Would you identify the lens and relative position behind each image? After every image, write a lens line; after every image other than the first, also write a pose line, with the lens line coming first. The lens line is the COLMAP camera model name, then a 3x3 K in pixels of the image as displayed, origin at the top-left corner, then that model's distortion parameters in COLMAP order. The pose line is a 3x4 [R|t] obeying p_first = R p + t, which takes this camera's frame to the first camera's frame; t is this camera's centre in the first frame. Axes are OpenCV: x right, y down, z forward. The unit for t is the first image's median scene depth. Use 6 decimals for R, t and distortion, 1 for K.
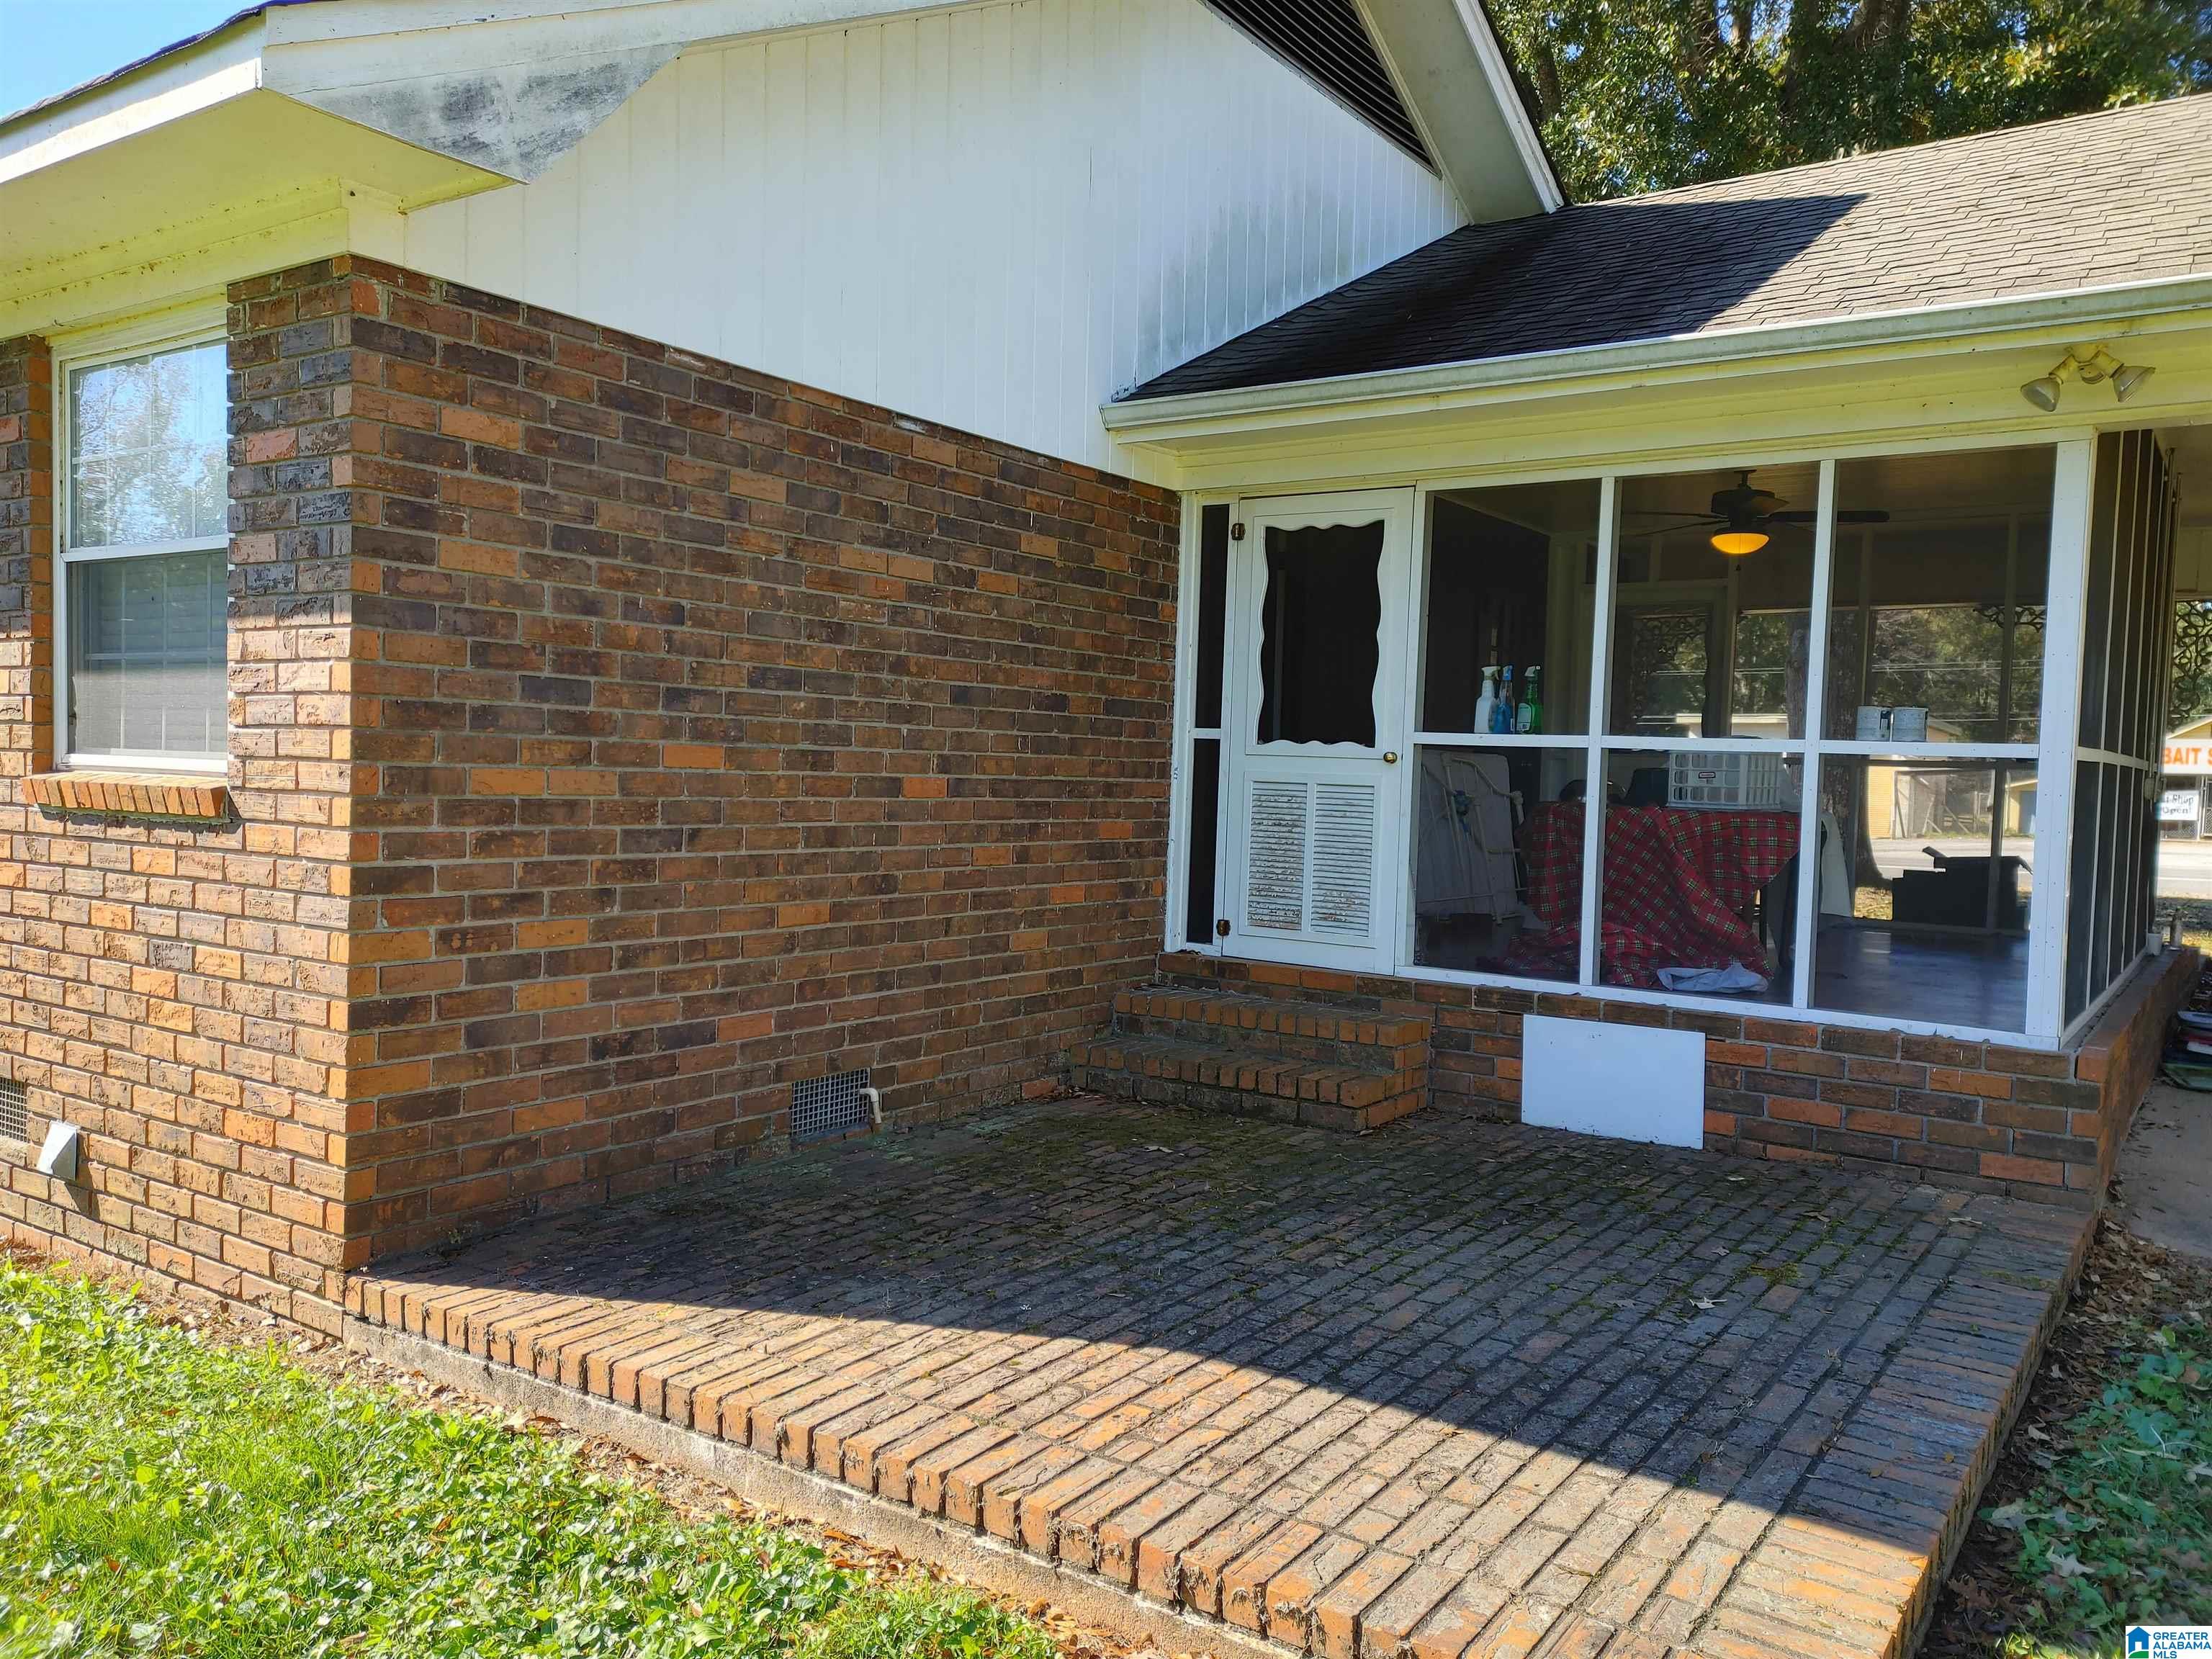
lens RADIAL K [[1619.7, 0, 1119.4], [0, 1619.7, 825.0], [0, 0, 1]] dist [0.048014, -0.003608]
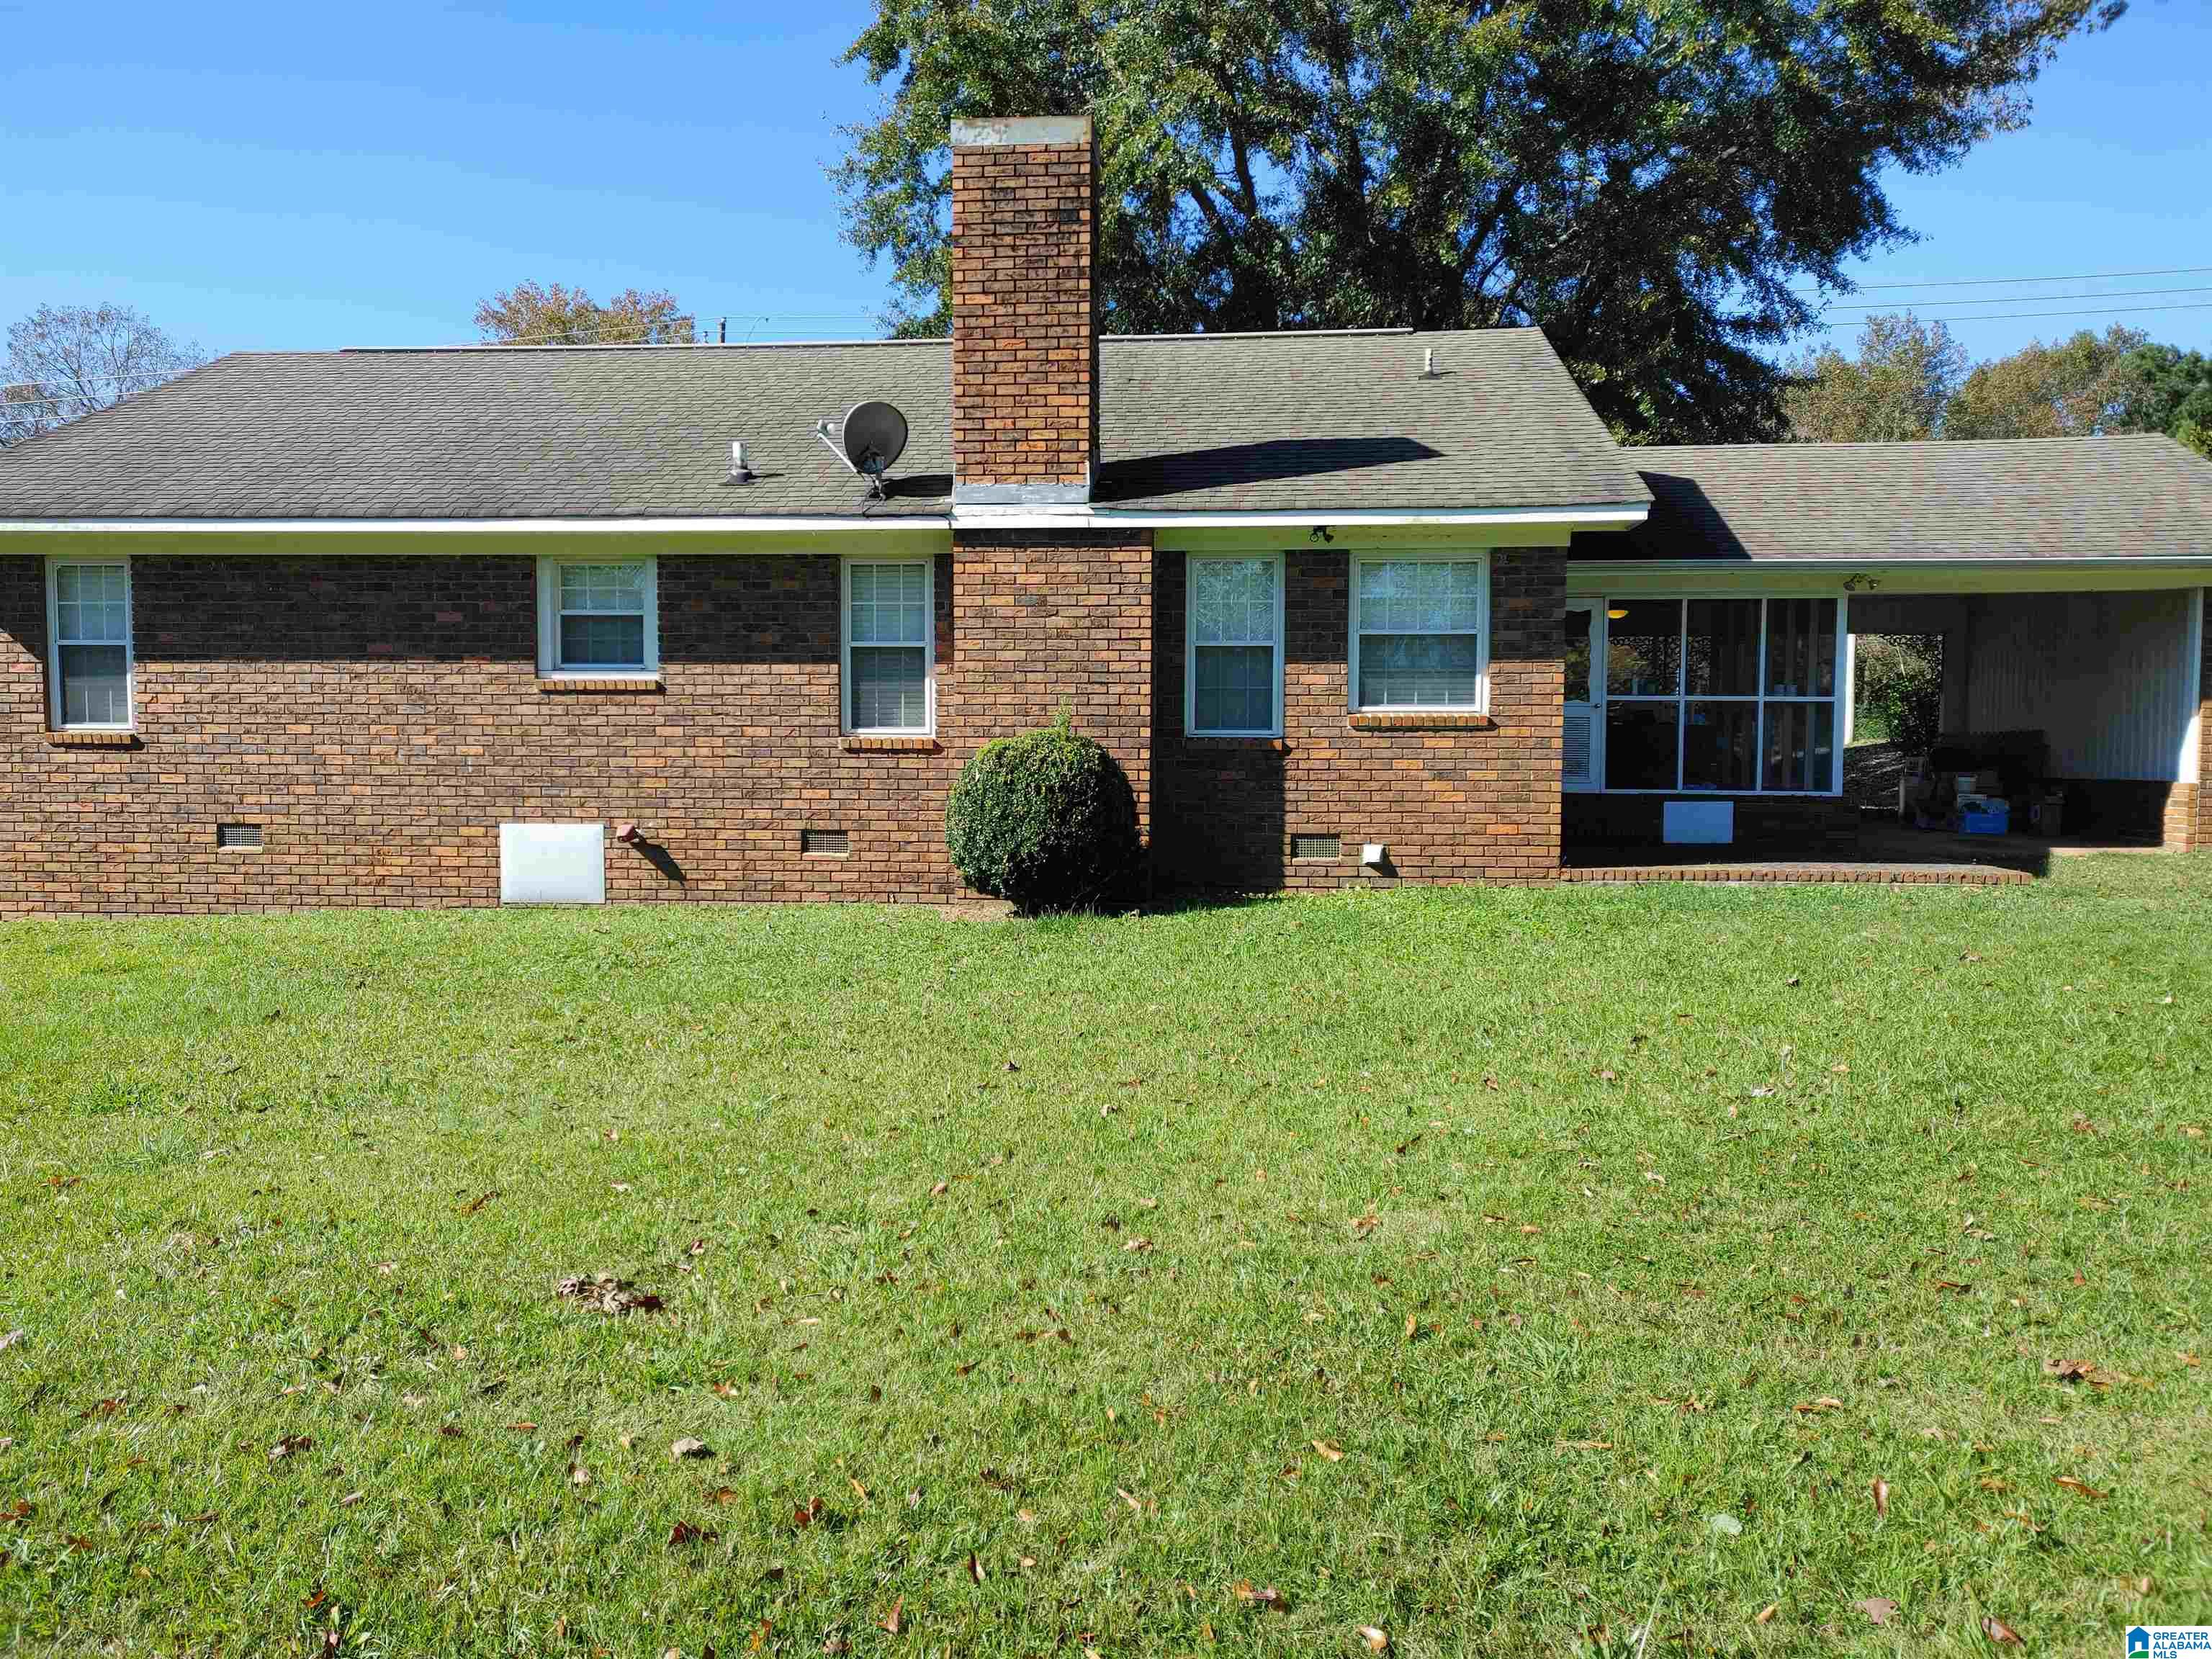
lens RADIAL K [[1619.7, 0, 1119.4], [0, 1619.7, 825.0], [0, 0, 1]] dist [0.048014, -0.003608]
pose [[0.865788, -0.047132, 0.498186, -2.329319], [0.039614, 0.998886, 0.025657, 0.065182], [-0.498840, -0.002478, 0.866690, -1.082025]]
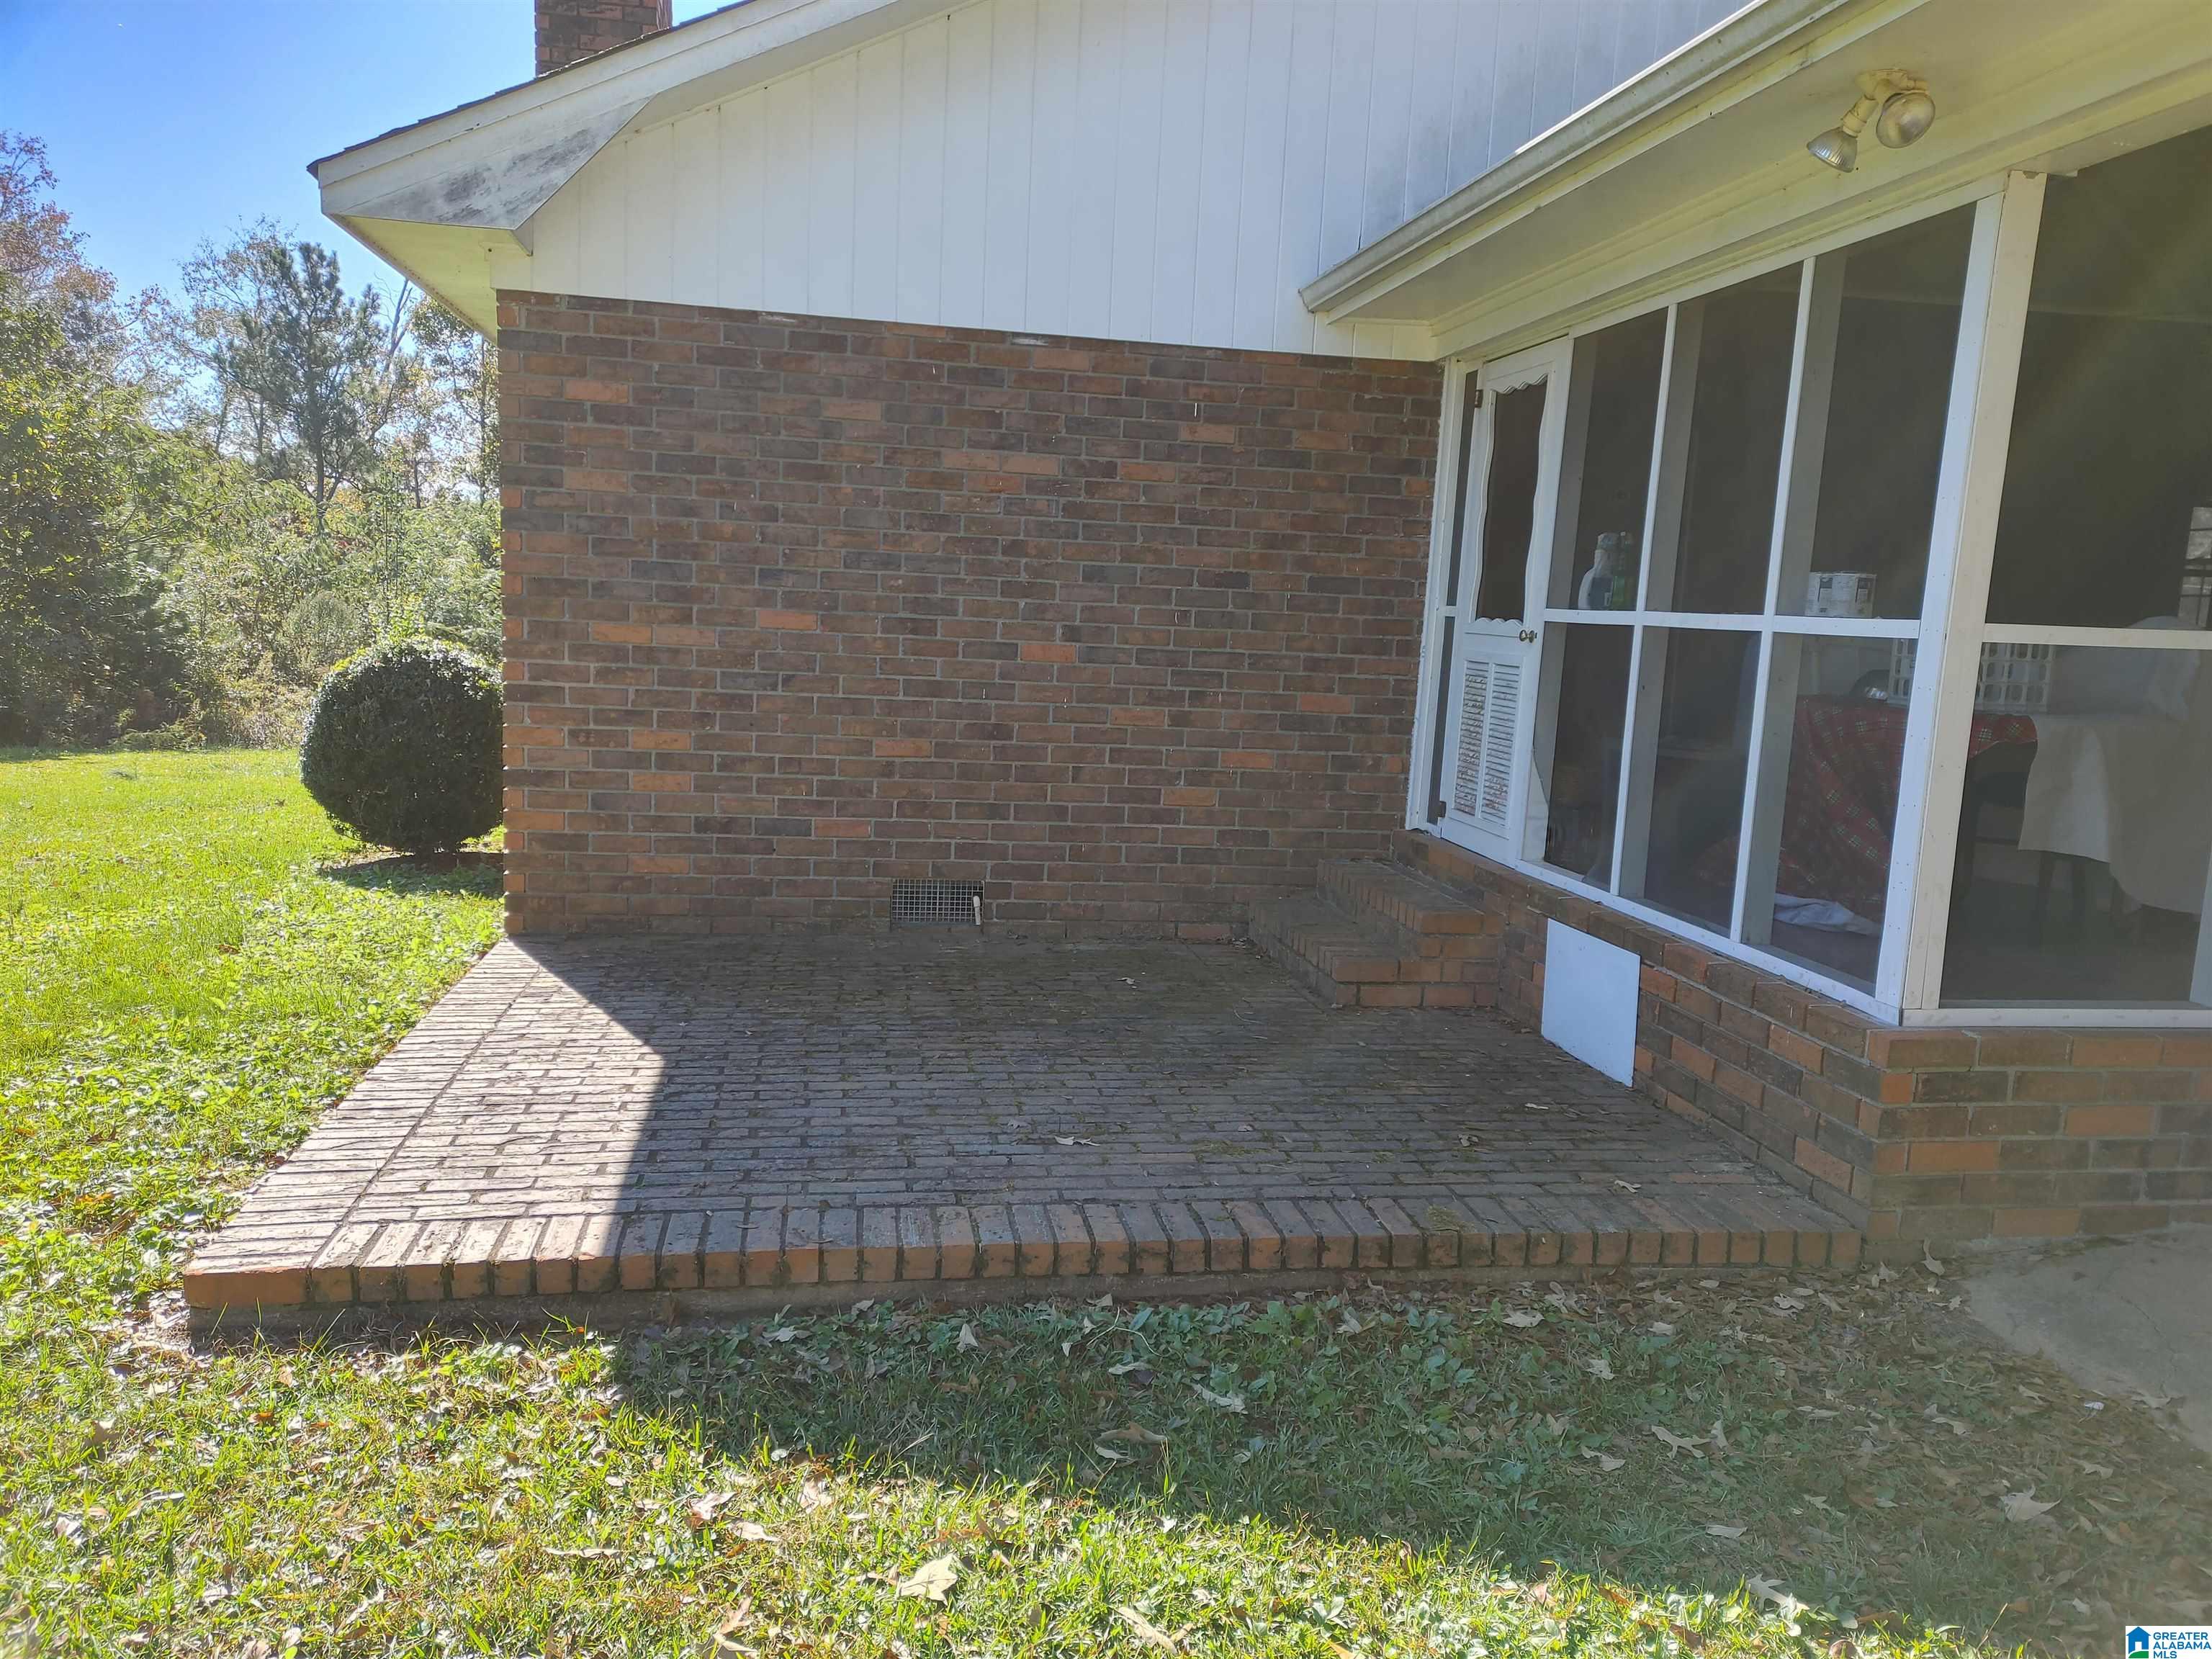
lens RADIAL K [[1619.7, 0, 1119.4], [0, 1619.7, 825.0], [0, 0, 1]] dist [0.048014, -0.003608]
pose [[0.718880, 0.093990, -0.688751, 0.885598], [-0.050487, 0.995260, 0.083122, 0.000768], [0.693299, -0.024982, 0.720217, 0.223515]]
